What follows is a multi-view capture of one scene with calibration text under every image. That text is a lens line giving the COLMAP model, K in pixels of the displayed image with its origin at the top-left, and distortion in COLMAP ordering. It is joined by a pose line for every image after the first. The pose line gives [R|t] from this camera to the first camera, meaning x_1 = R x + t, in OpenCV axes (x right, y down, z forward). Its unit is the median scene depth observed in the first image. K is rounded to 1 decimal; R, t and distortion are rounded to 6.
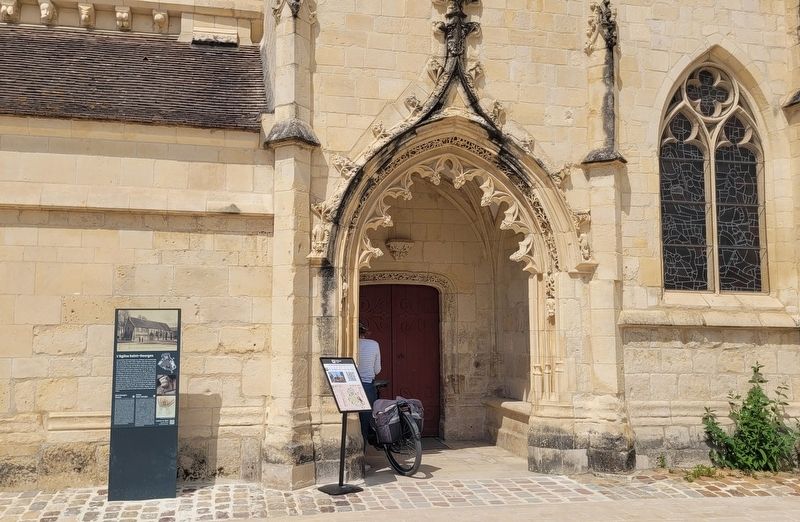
lens RADIAL K [[679.9, 0, 378.6], [0, 679.9, 258.7], [0, 0, 1]] dist [0.045719, -0.021630]
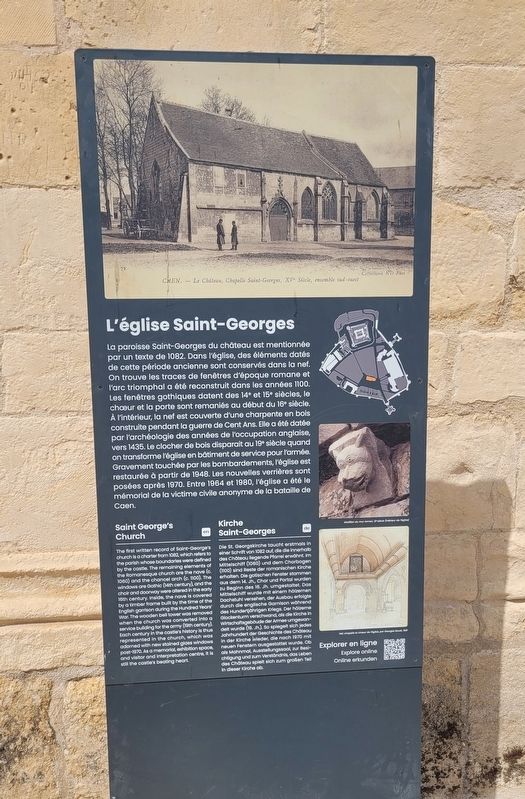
lens RADIAL K [[615.7, 0, 263.5], [0, 615.7, 400.6], [0, 0, 1]] dist [0.026002, 0.000026]
pose [[0.996793, 0.003892, -0.079924, -0.284893], [0.014909, 0.972291, 0.233300, 0.107829], [0.078617, -0.233743, 0.969115, 0.729806]]
